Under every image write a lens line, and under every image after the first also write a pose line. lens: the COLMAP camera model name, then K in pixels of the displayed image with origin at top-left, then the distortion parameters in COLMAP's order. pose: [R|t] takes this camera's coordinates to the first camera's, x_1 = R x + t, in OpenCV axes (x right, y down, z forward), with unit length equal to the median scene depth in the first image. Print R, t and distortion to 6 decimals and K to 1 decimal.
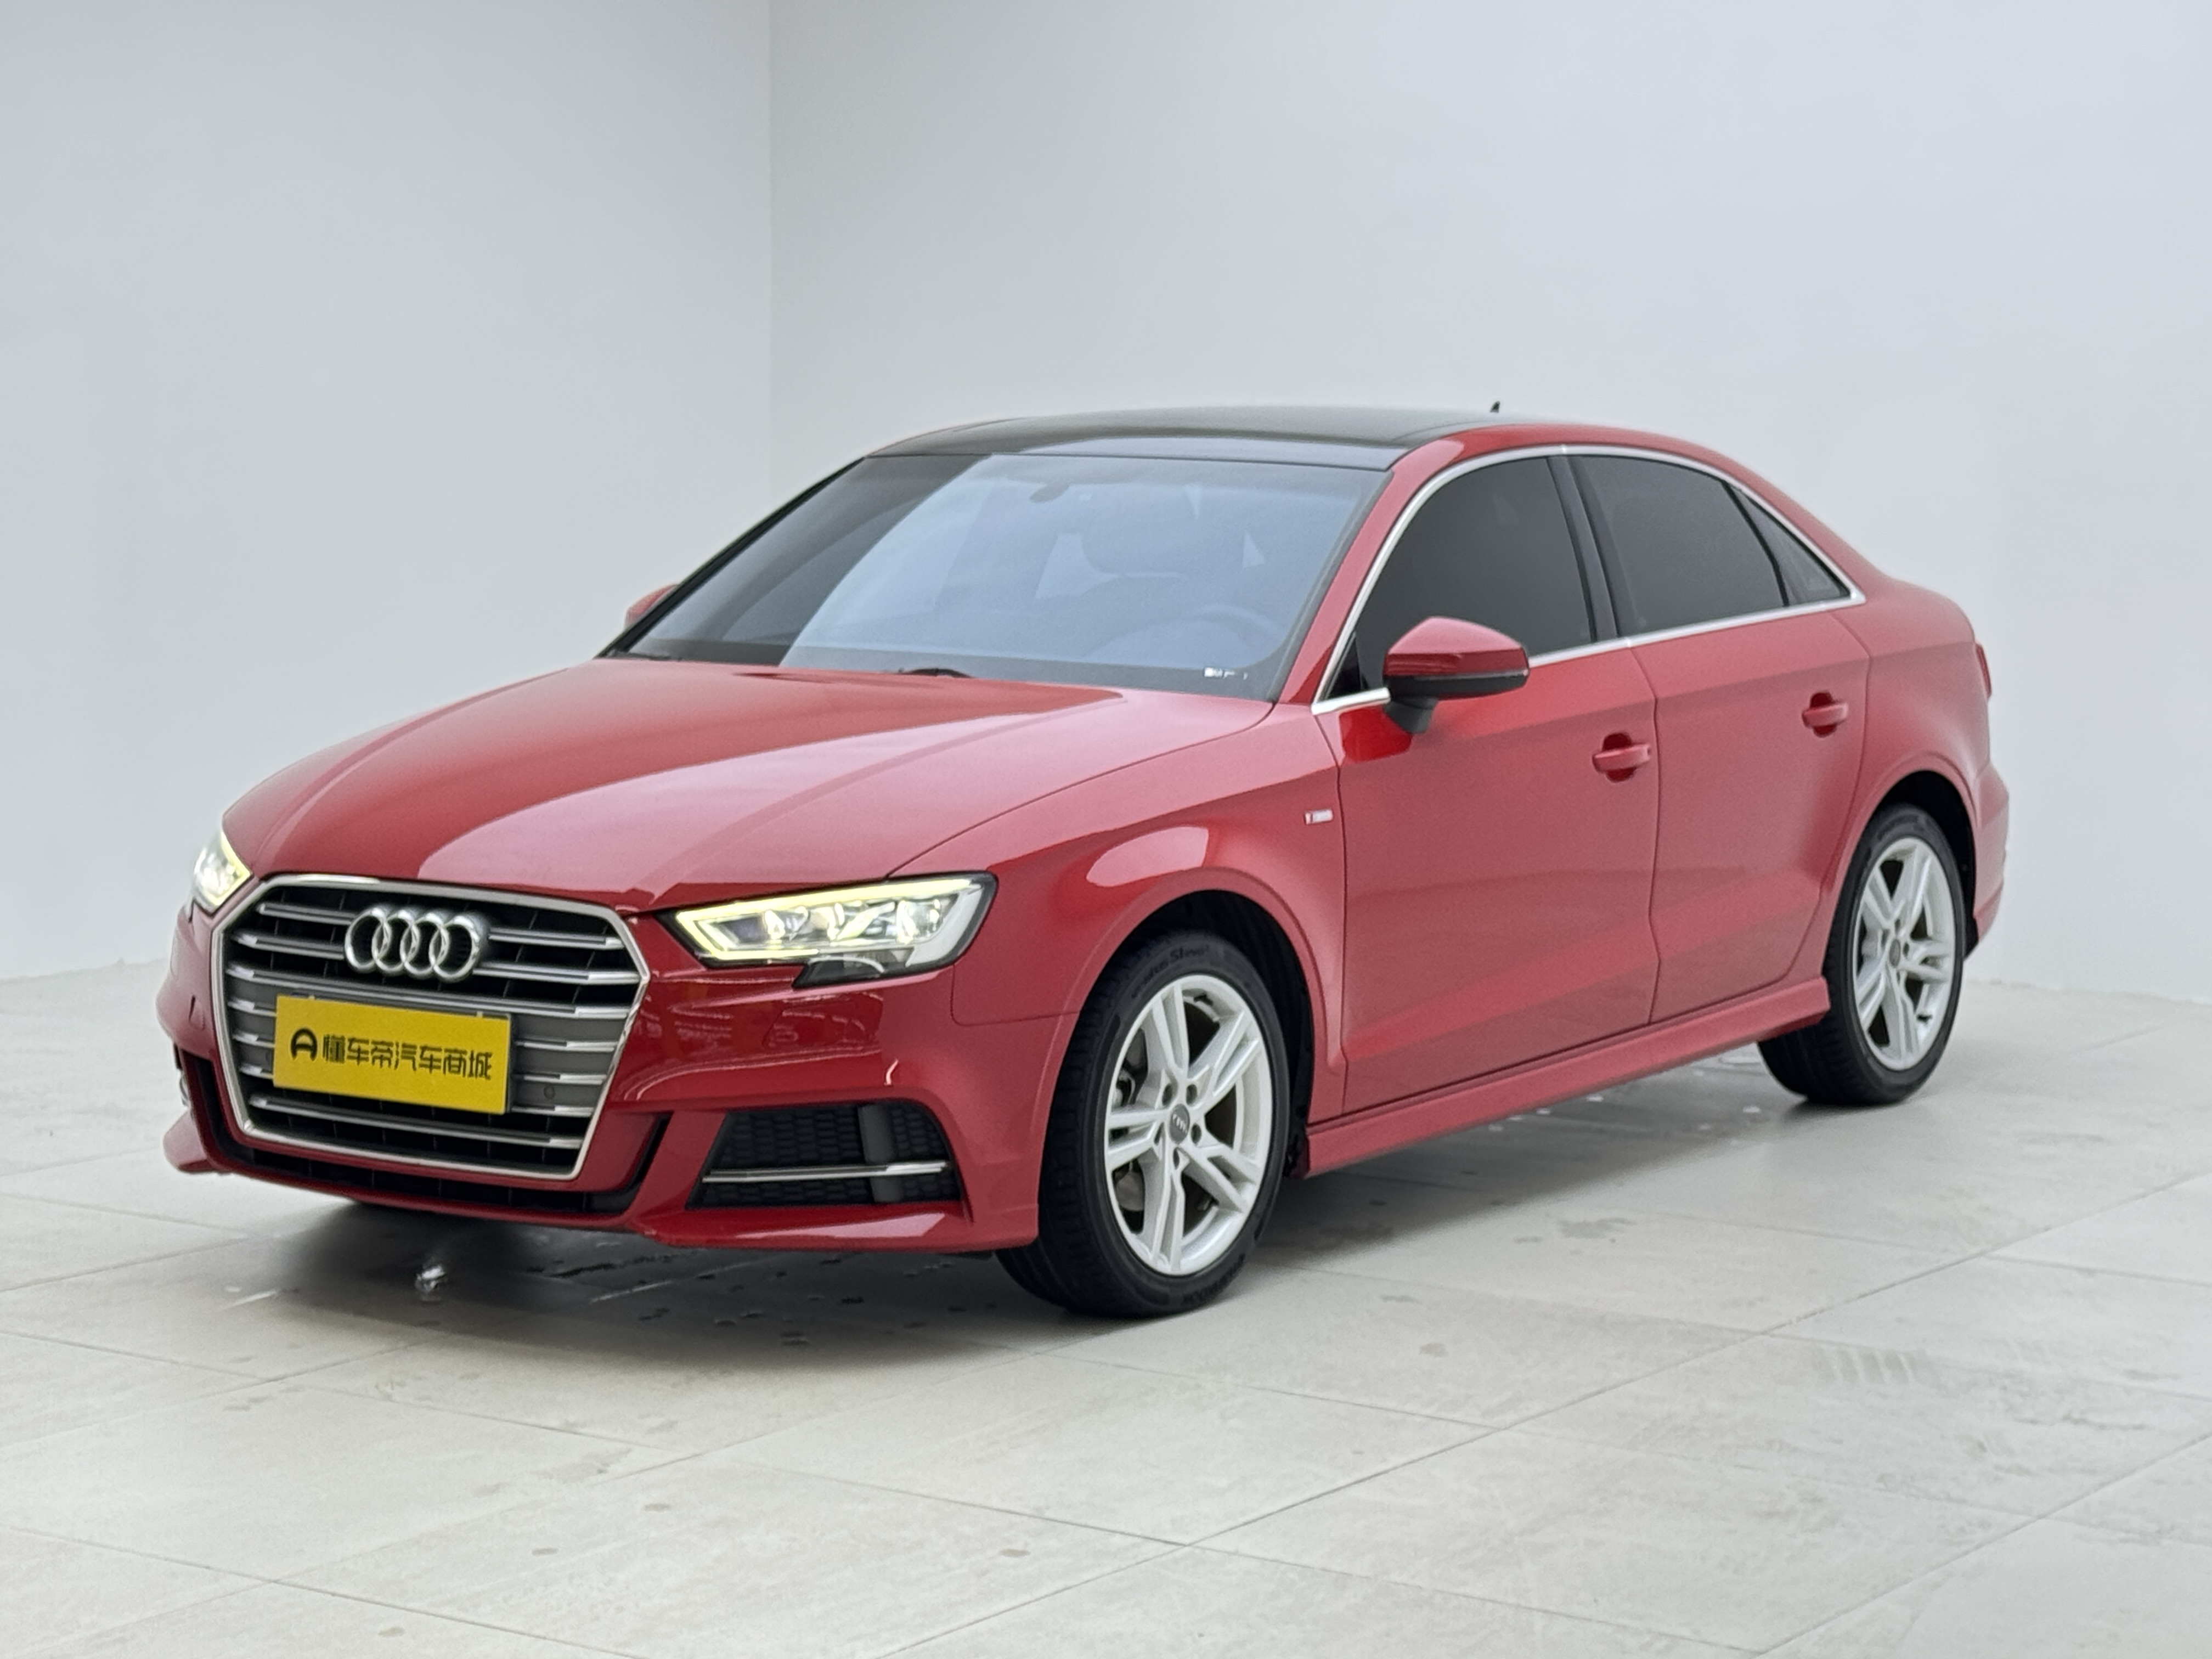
lens RADIAL K [[4389.0, 0, 1106.0], [0, 4389.0, 829.5], [0, 0, 1]] dist [0.248060, 0.003991]
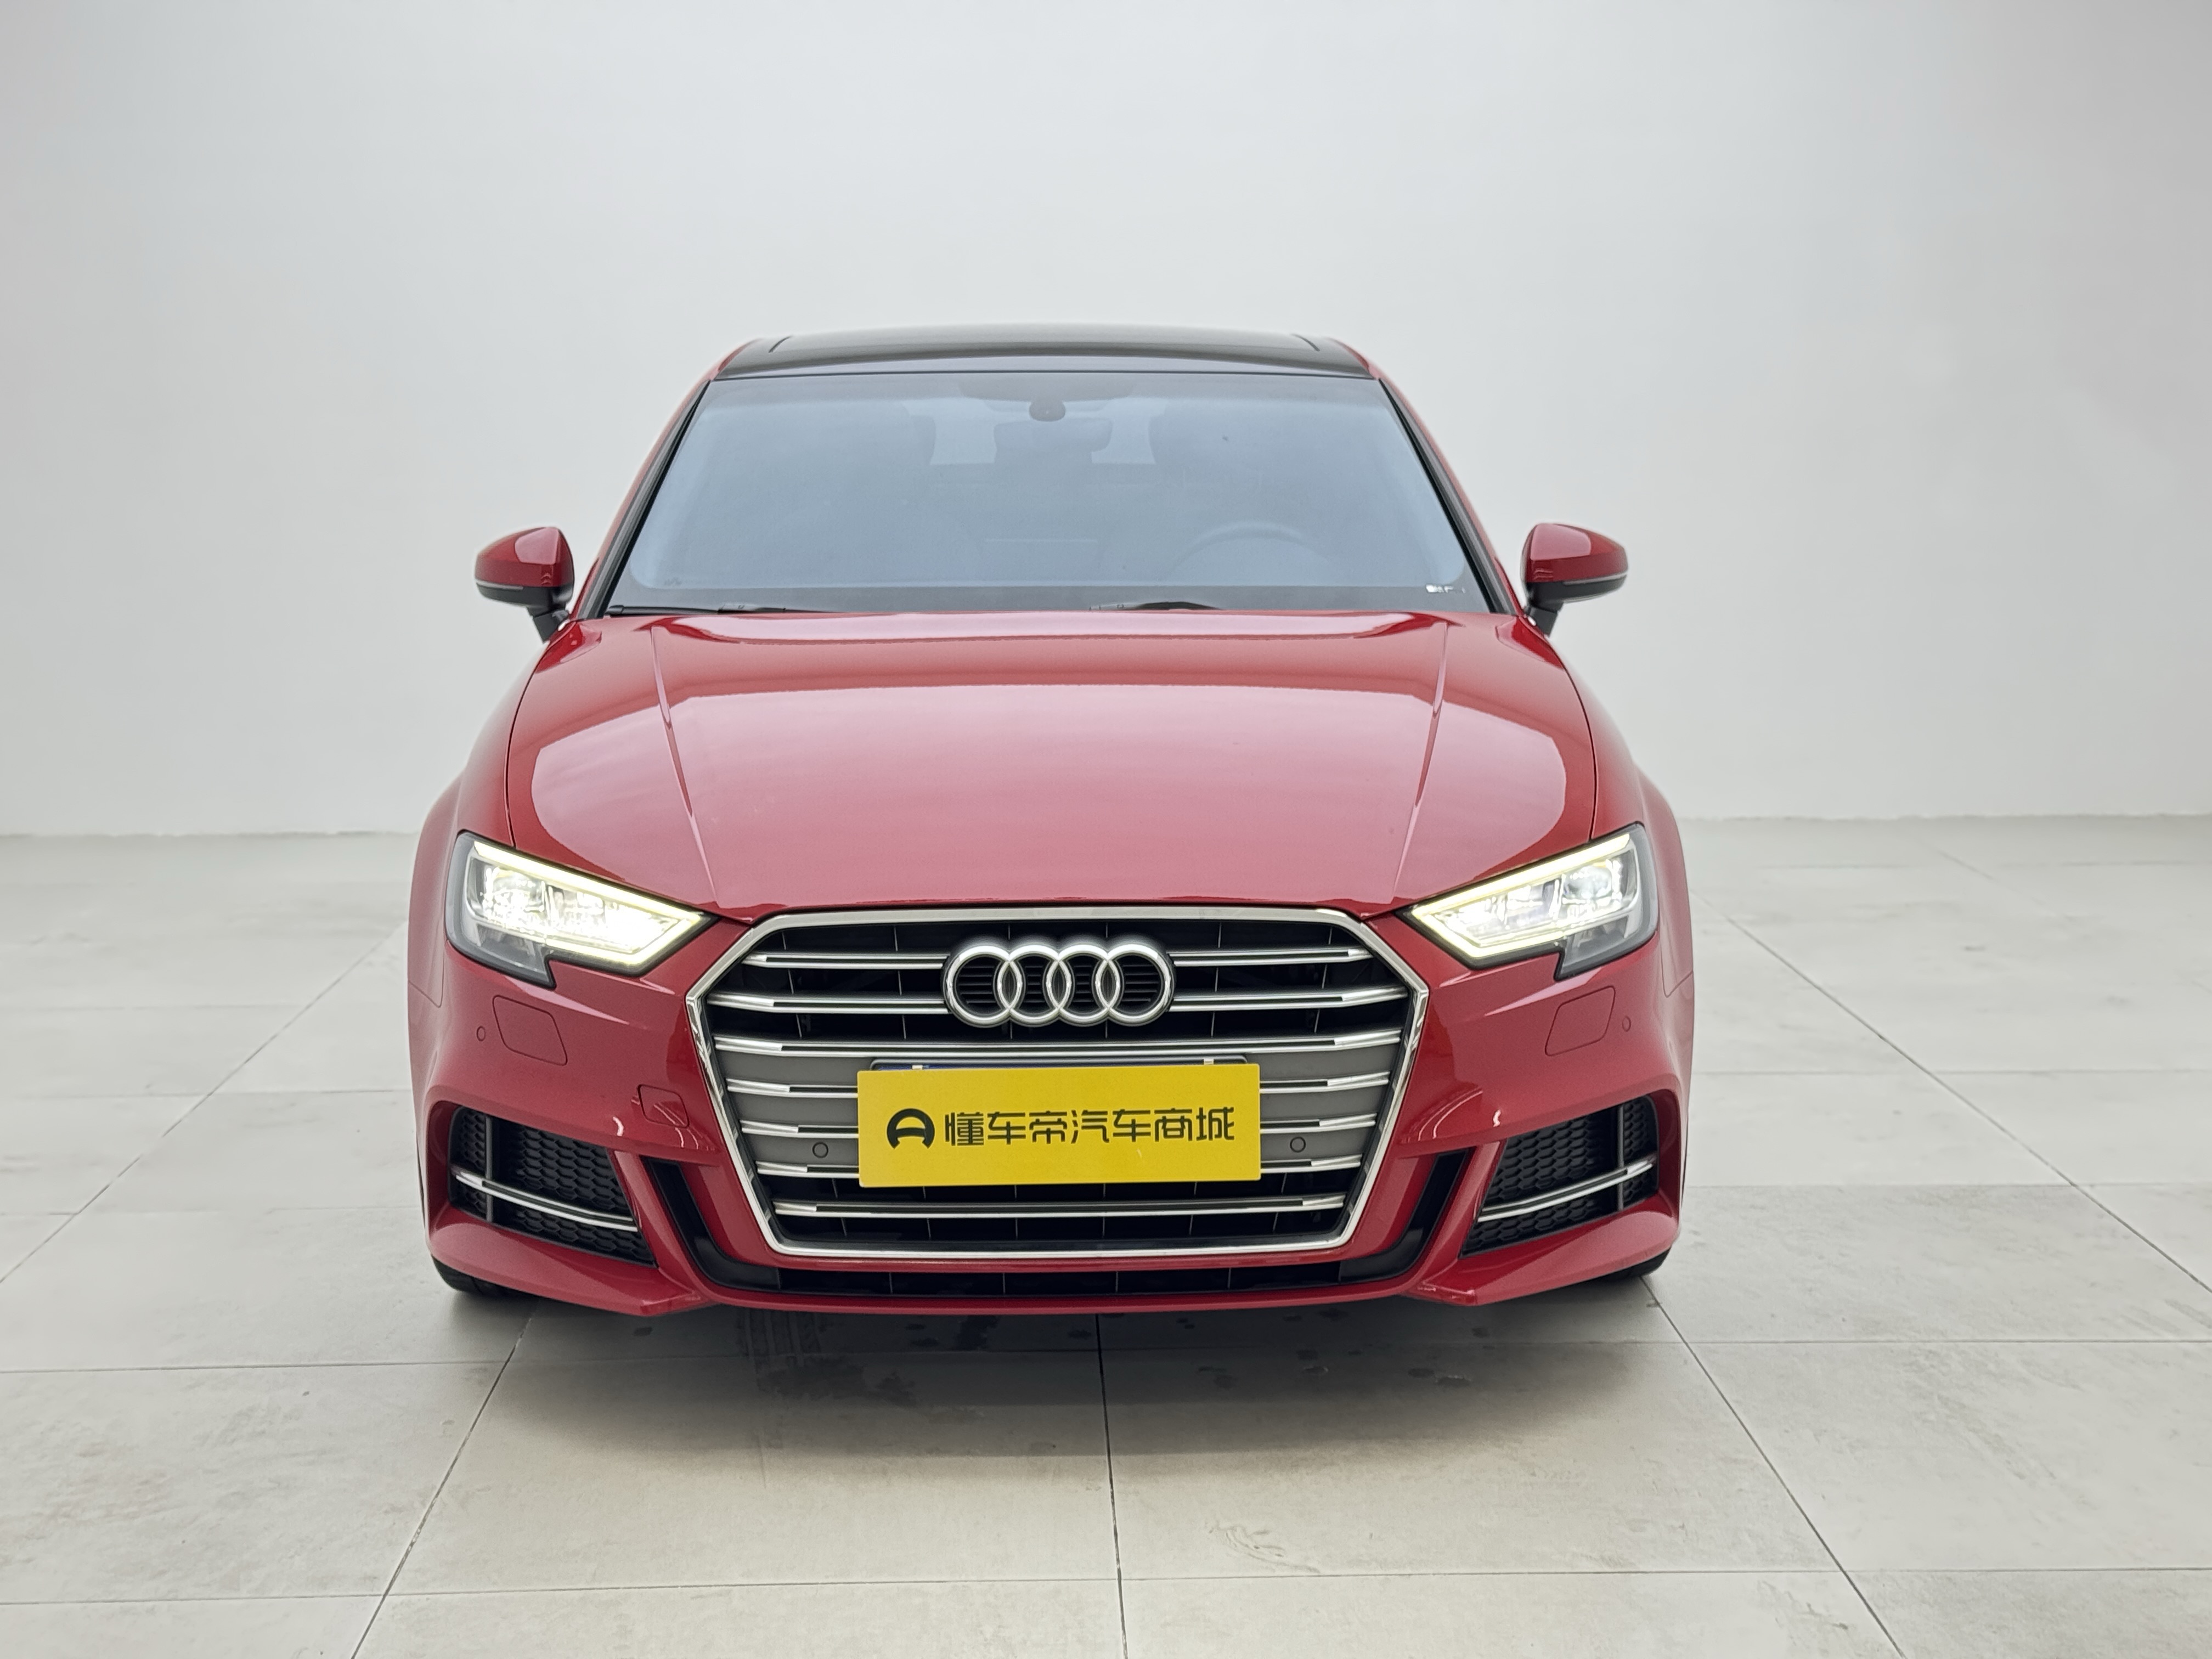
lens RADIAL K [[3325.0, 0, 1106.0], [0, 3325.0, 829.5], [0, 0, 1]] dist [0.013058, -0.008733]
pose [[0.800220, -0.096461, 0.591898, -0.499597], [0.072385, 0.995299, 0.064340, -0.039105], [-0.595322, -0.008641, 0.803441, 0.519406]]
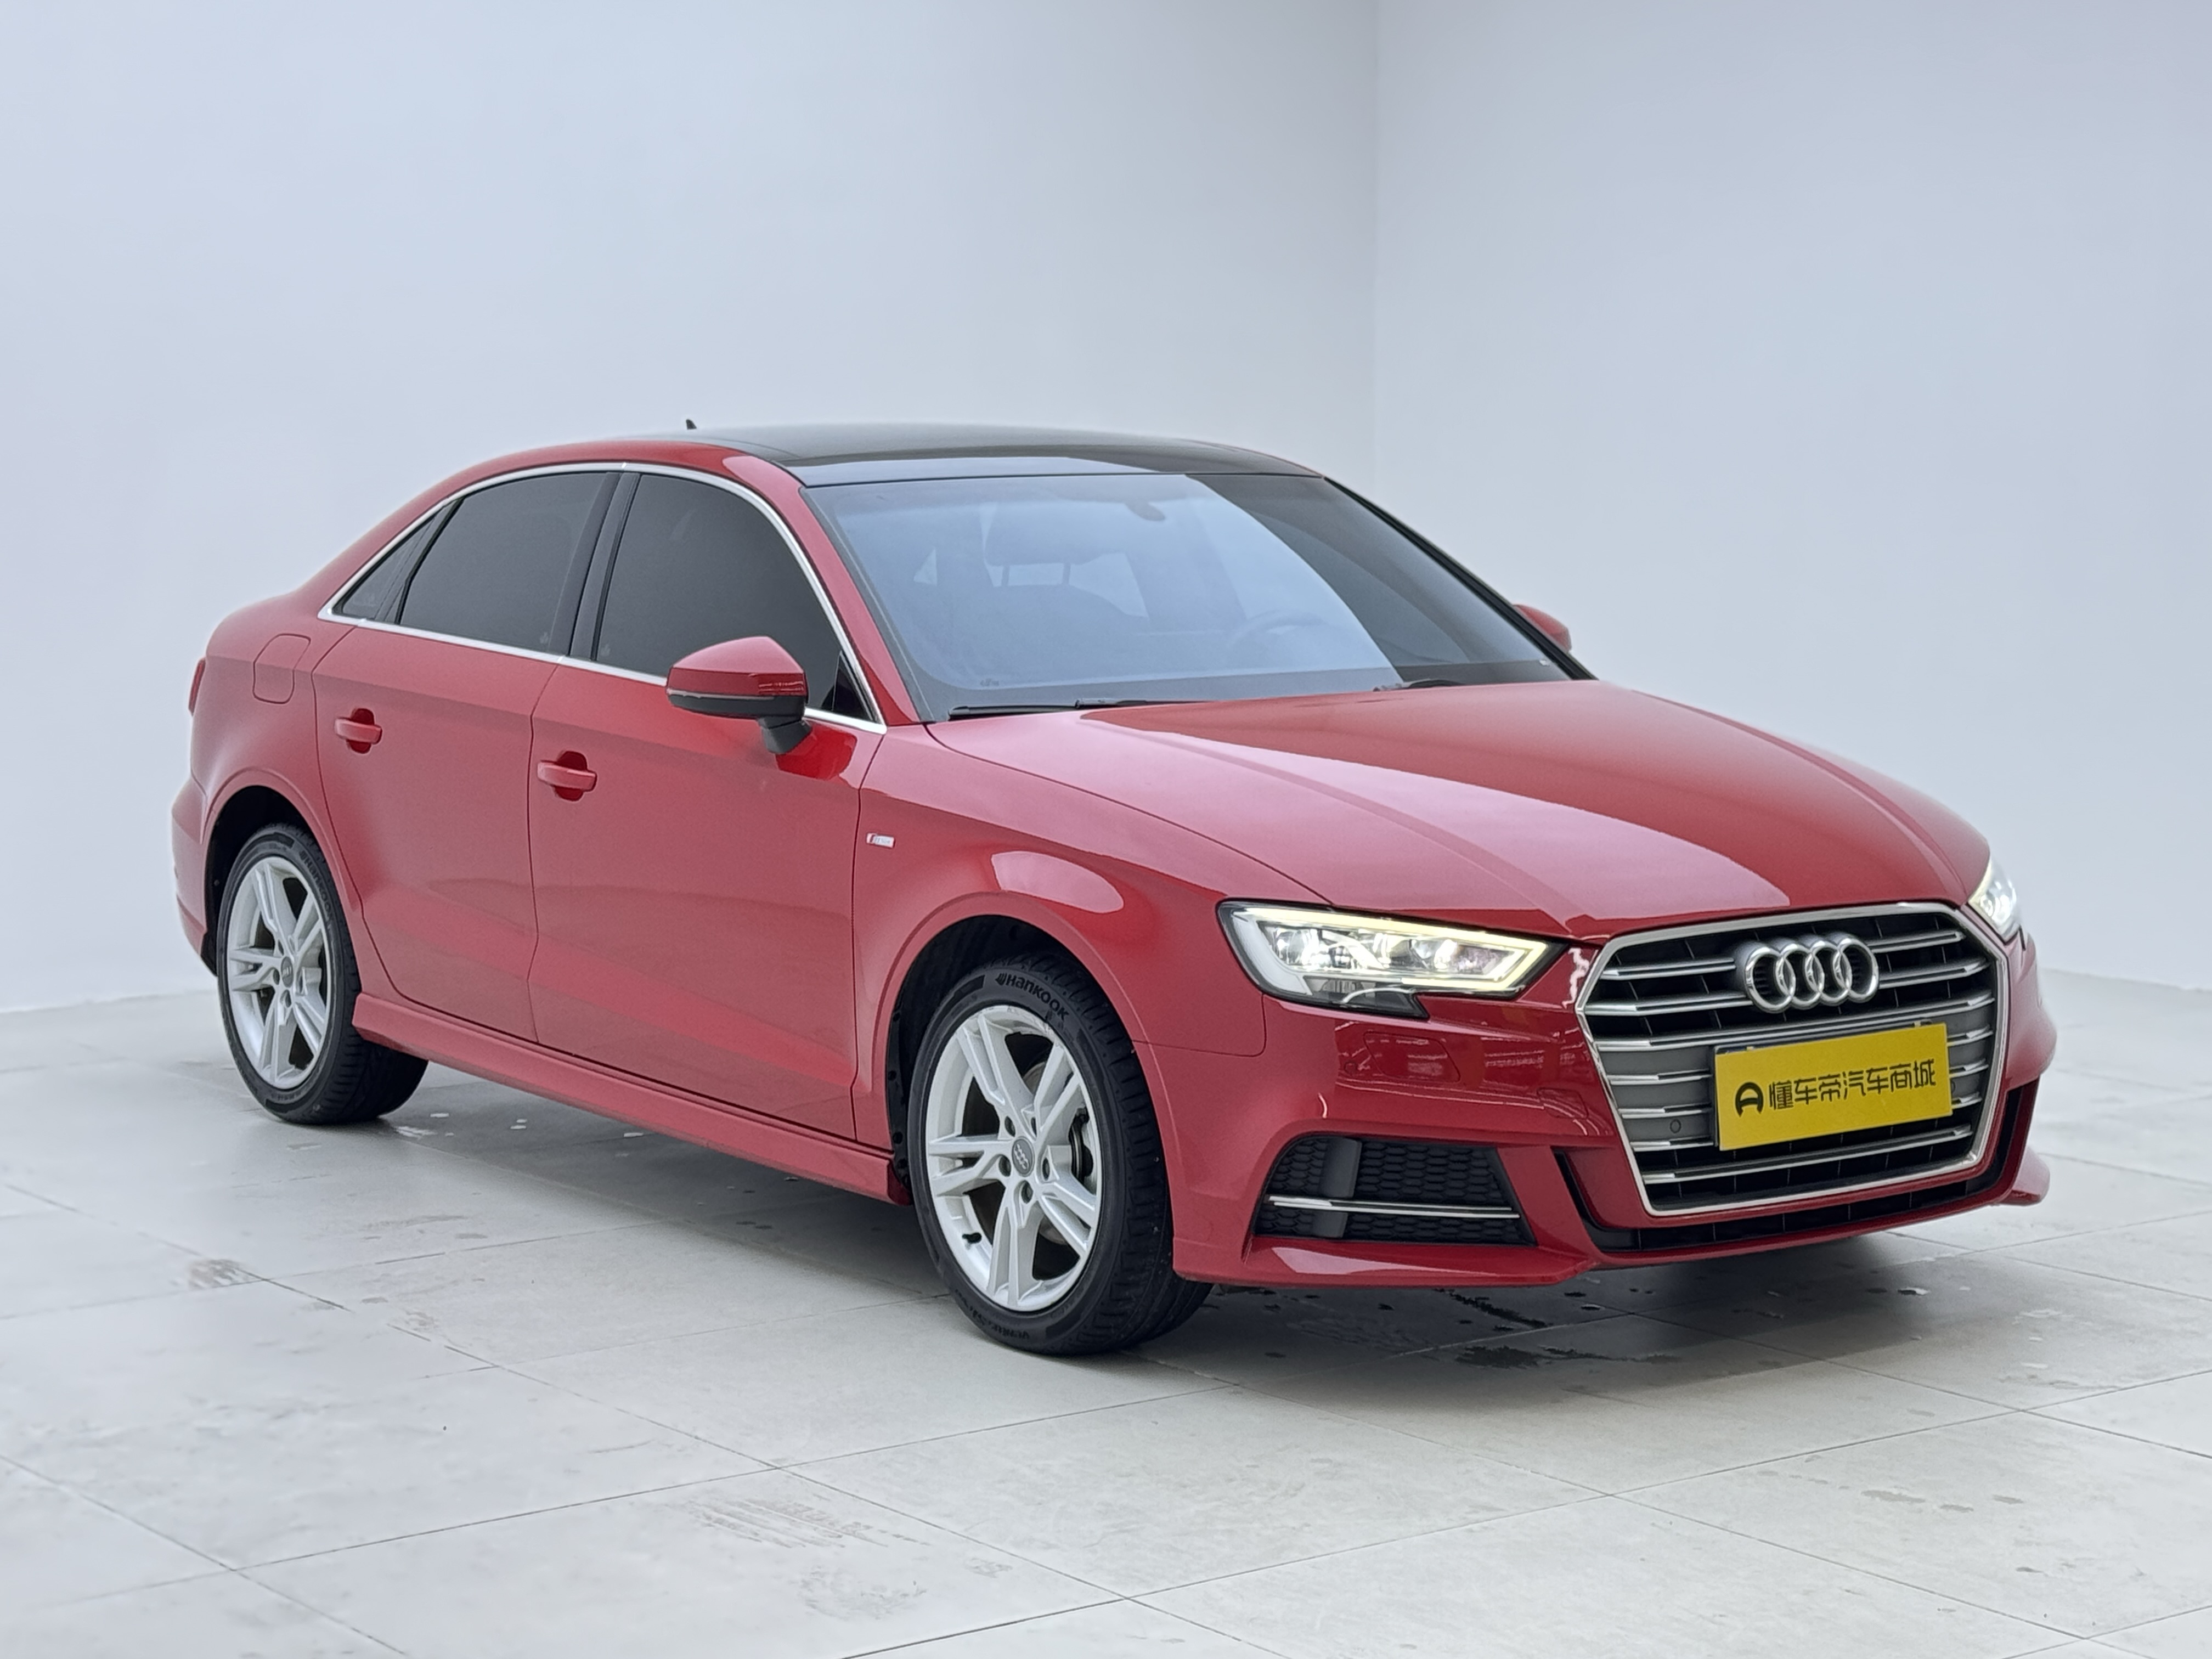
lens RADIAL K [[4379.2, 0, 1106.0], [0, 4379.2, 829.5], [0, 0, 1]] dist [0.015218, 0.038005]
pose [[0.325707, -0.104228, 0.939708, -1.117489], [0.107724, 0.991524, 0.072637, -0.093113], [-0.939314, 0.077571, 0.334174, 0.821811]]
